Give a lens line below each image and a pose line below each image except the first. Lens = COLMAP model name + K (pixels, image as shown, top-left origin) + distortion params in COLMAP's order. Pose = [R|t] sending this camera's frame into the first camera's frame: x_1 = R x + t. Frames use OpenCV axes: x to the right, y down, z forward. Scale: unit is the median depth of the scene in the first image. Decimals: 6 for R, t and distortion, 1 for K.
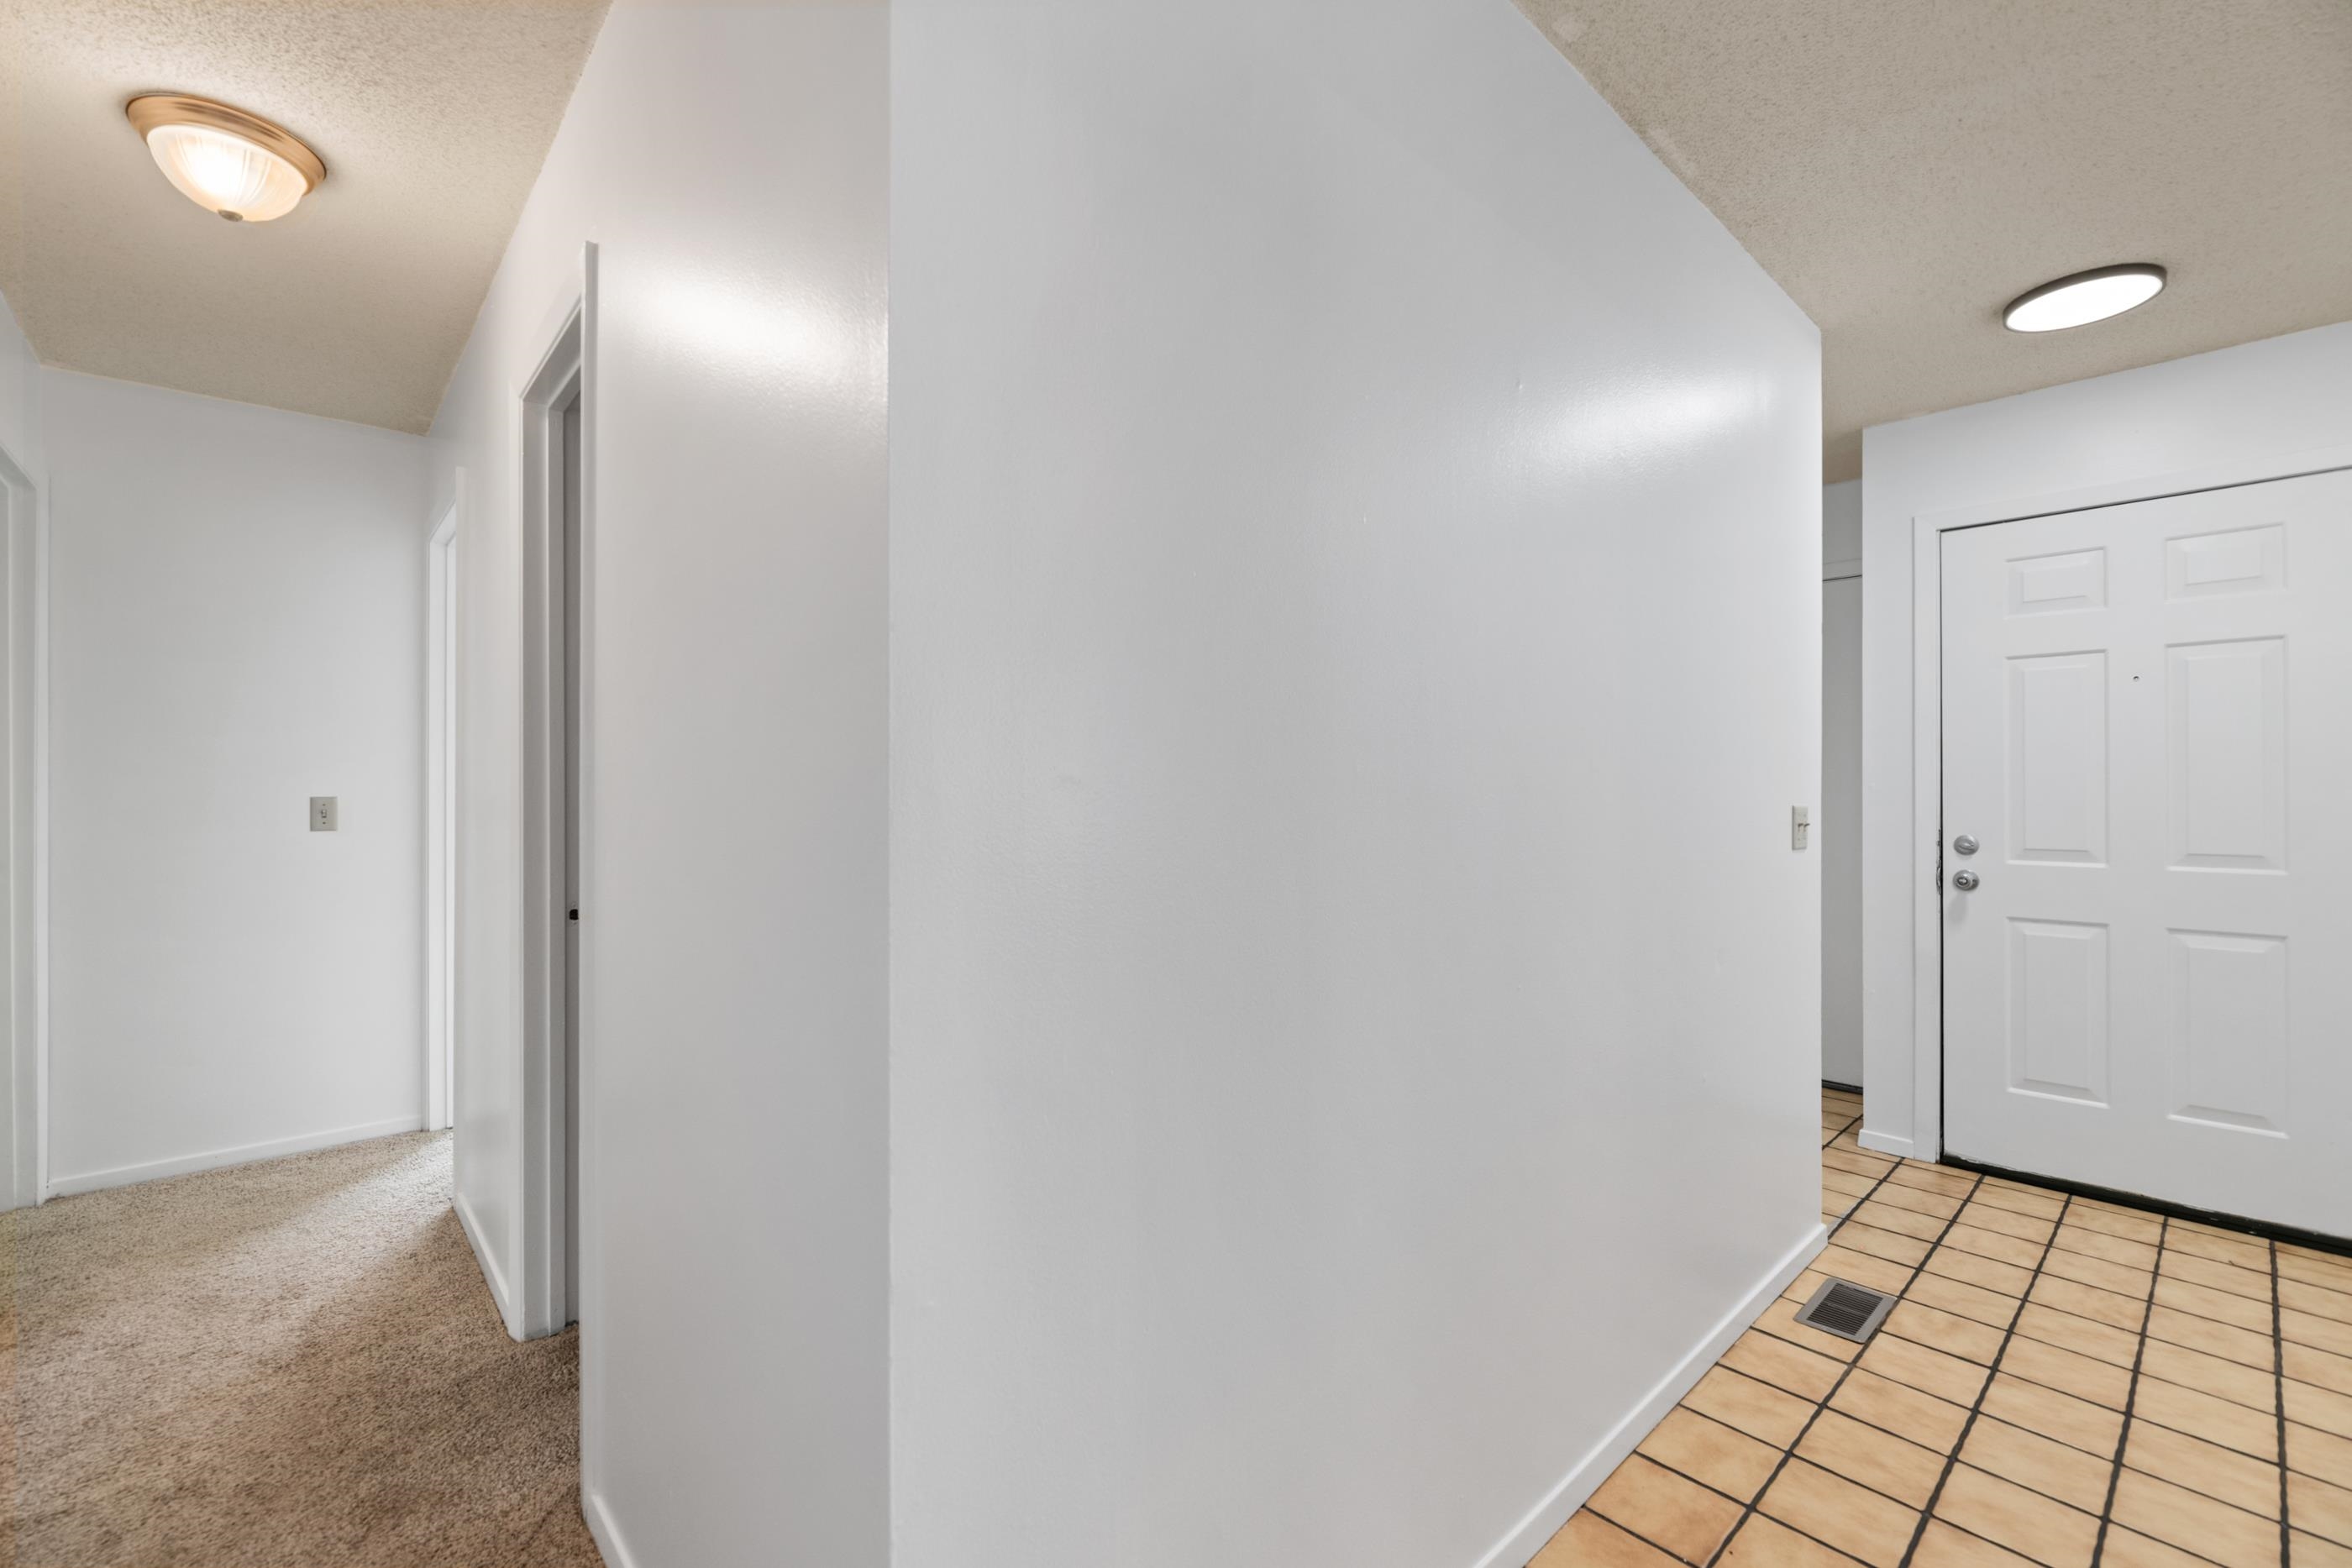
lens RADIAL K [[974.5, 0, 1168.5], [0, 974.5, 787.3], [0, 0, 1]] dist [-0.005465, -0.001720]
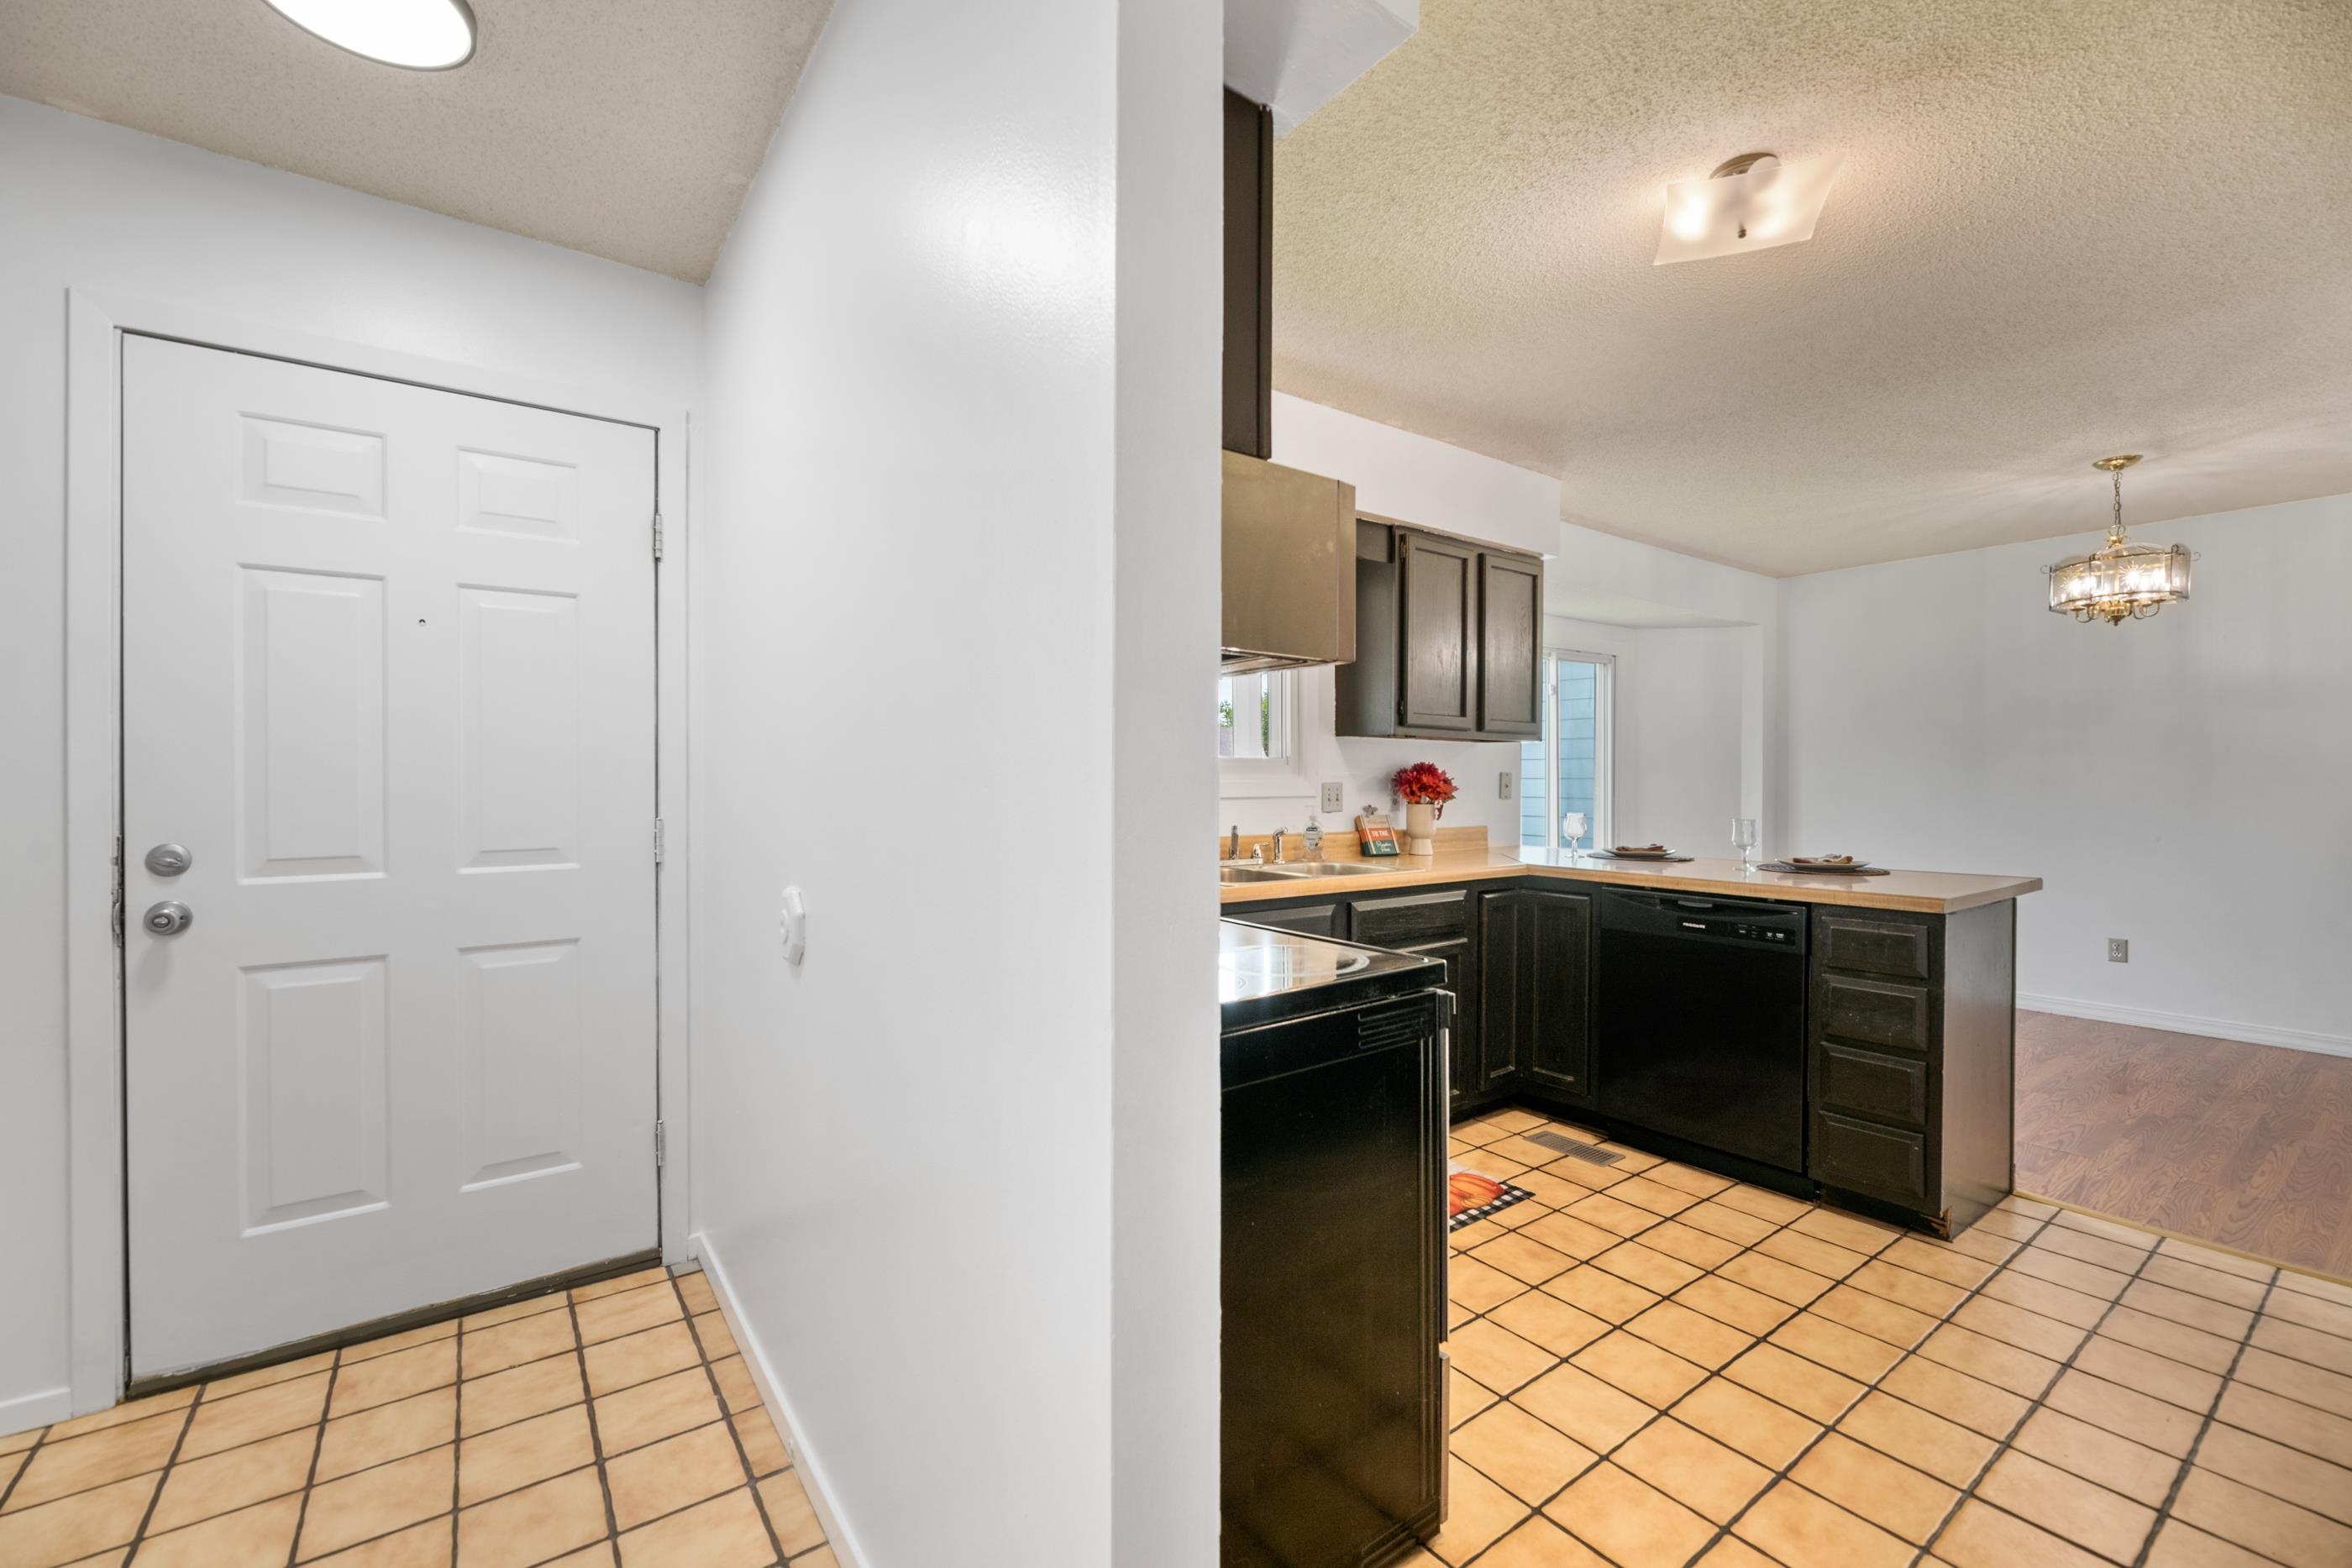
lens RADIAL K [[950.5, 0, 1180.5], [0, 950.5, 781.4], [0, 0, 1]] dist [-0.002100, -0.002418]
pose [[0.109097, -0.003985, 0.994023, 0.370403], [-0.004607, 0.999979, 0.004515, 0.005464], [-0.994020, -0.005072, 0.109076, 0.372622]]
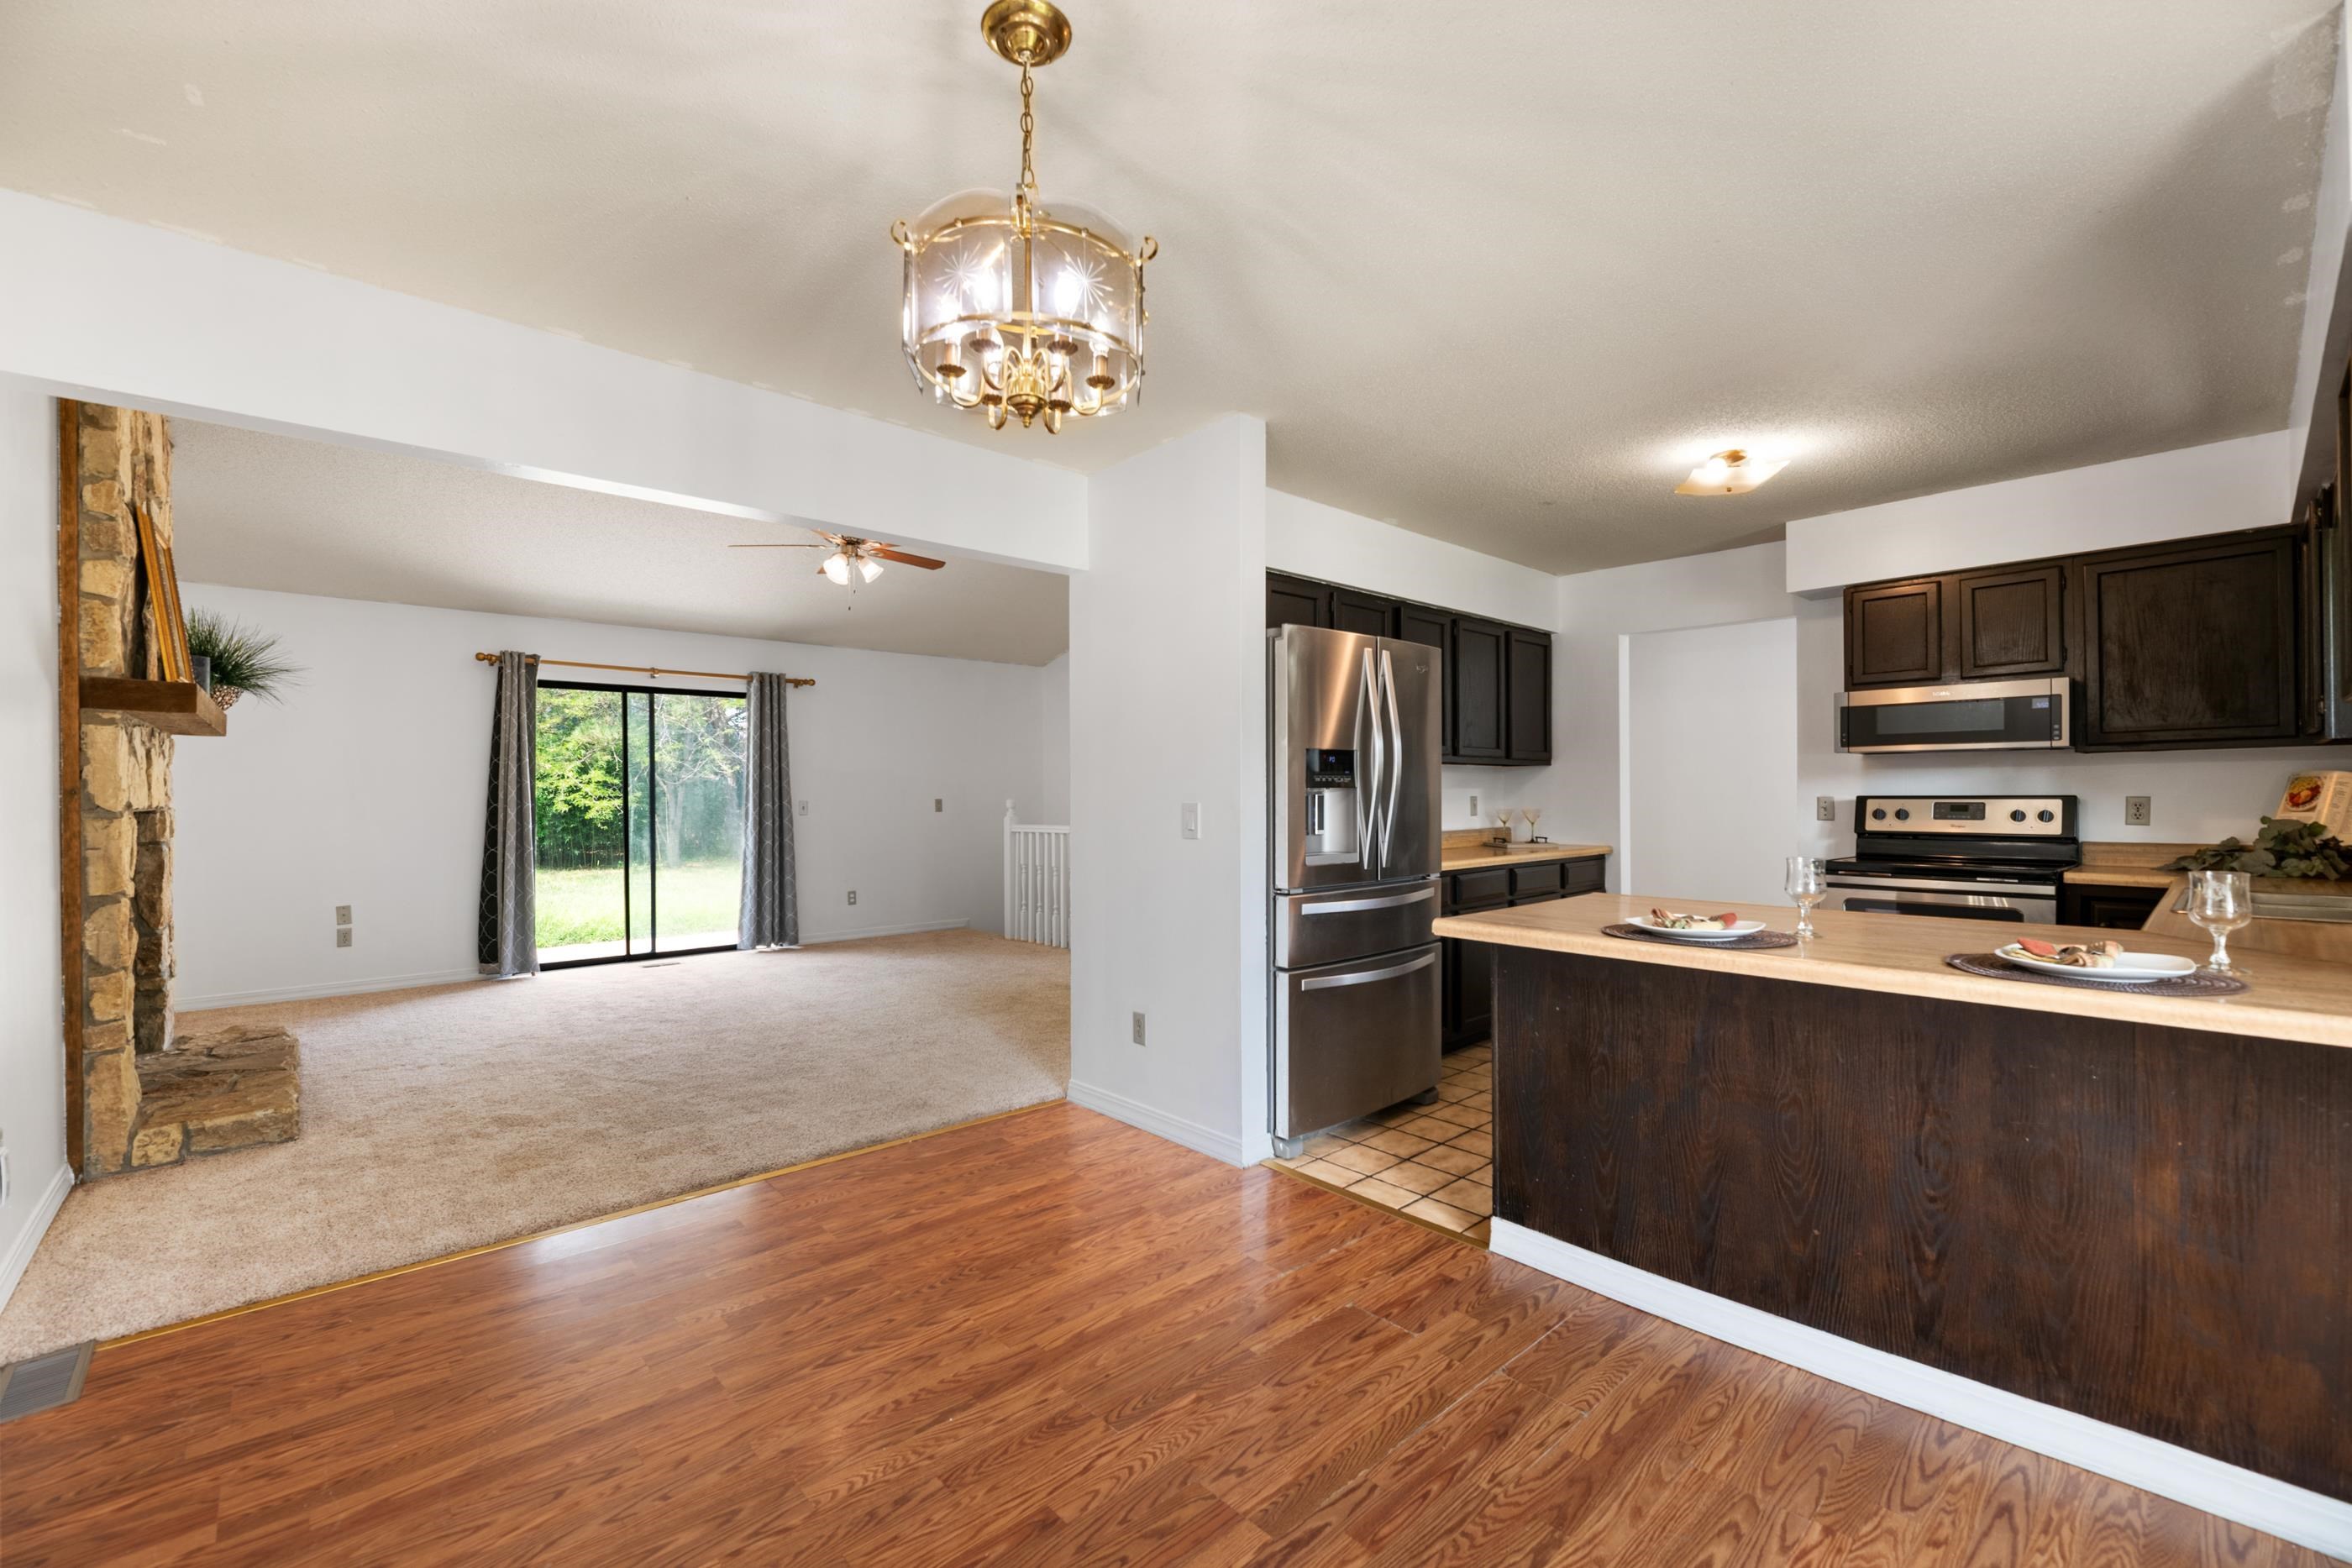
lens RADIAL K [[974.5, 0, 1165.2], [0, 974.5, 793.0], [0, 0, 1]] dist [-0.005465, -0.001720]
pose [[-0.000283, -0.000576, -1.000000, 2.626513], [0.008714, 0.999962, -0.000578, -0.001020], [0.999962, -0.008715, -0.000278, -0.830598]]
